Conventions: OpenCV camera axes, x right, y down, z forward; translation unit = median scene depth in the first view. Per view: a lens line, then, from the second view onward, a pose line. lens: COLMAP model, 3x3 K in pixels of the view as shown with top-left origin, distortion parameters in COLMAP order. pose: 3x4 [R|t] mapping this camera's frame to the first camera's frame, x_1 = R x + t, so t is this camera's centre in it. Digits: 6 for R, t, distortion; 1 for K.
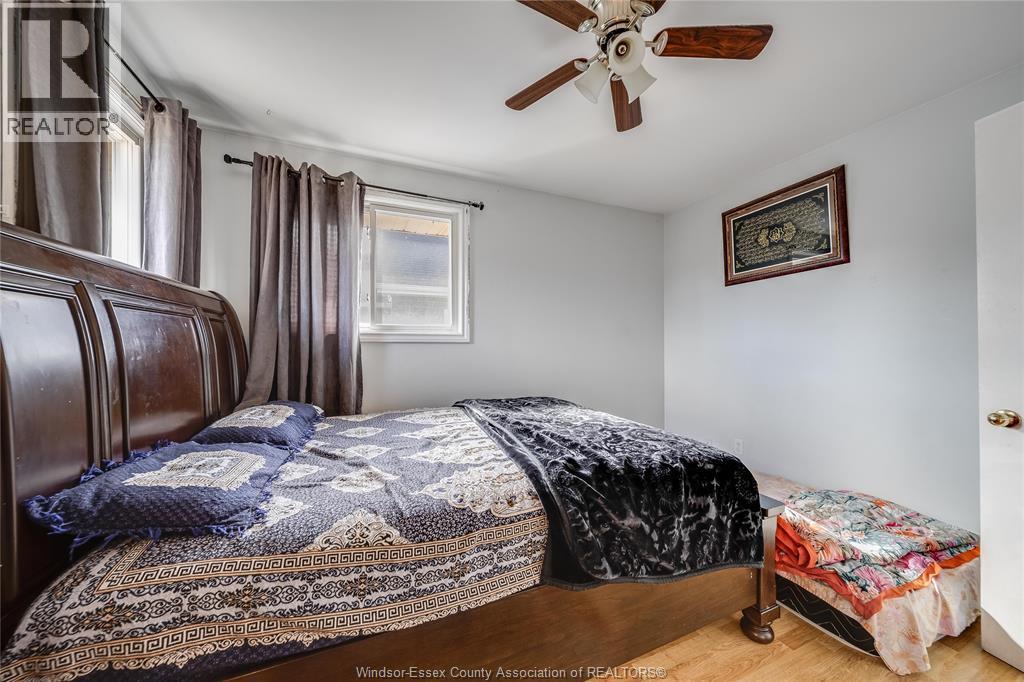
lens RADIAL K [[363.7, 0, 507.2], [0, 363.7, 345.4], [0, 0, 1]] dist [-0.002574, -0.000545]
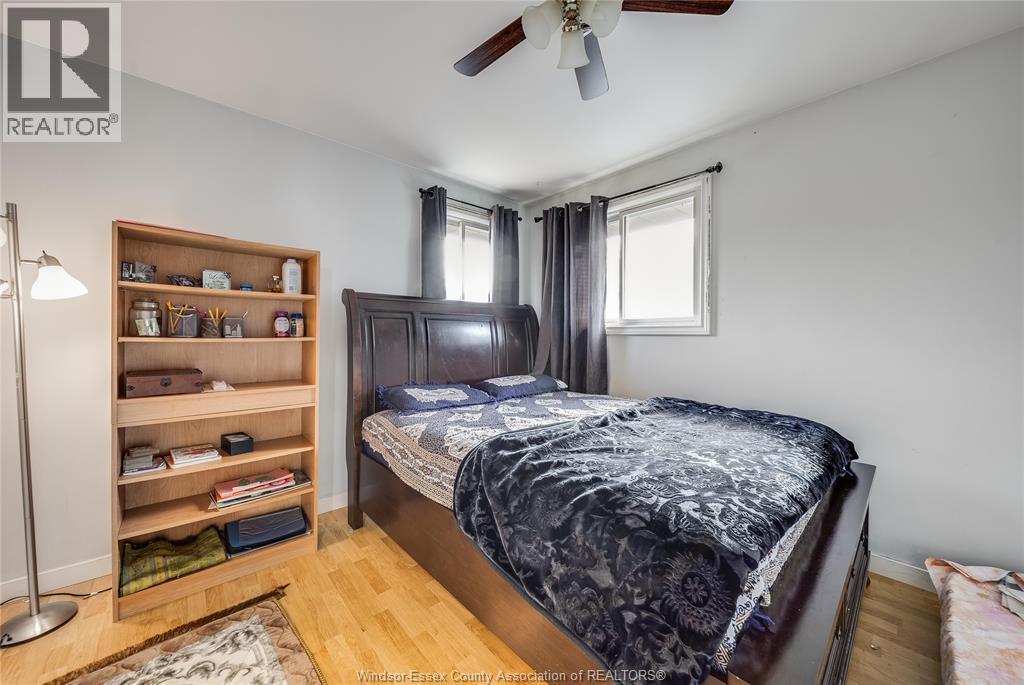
lens RADIAL K [[363.7, 0, 508.5], [0, 363.7, 343.4], [0, 0, 1]] dist [-0.002574, -0.000545]
pose [[0.324824, 0.016777, -0.945626, 0.645433], [-0.008445, 0.999854, 0.014838, 0.003895], [0.945737, 0.003166, 0.324918, 0.339012]]
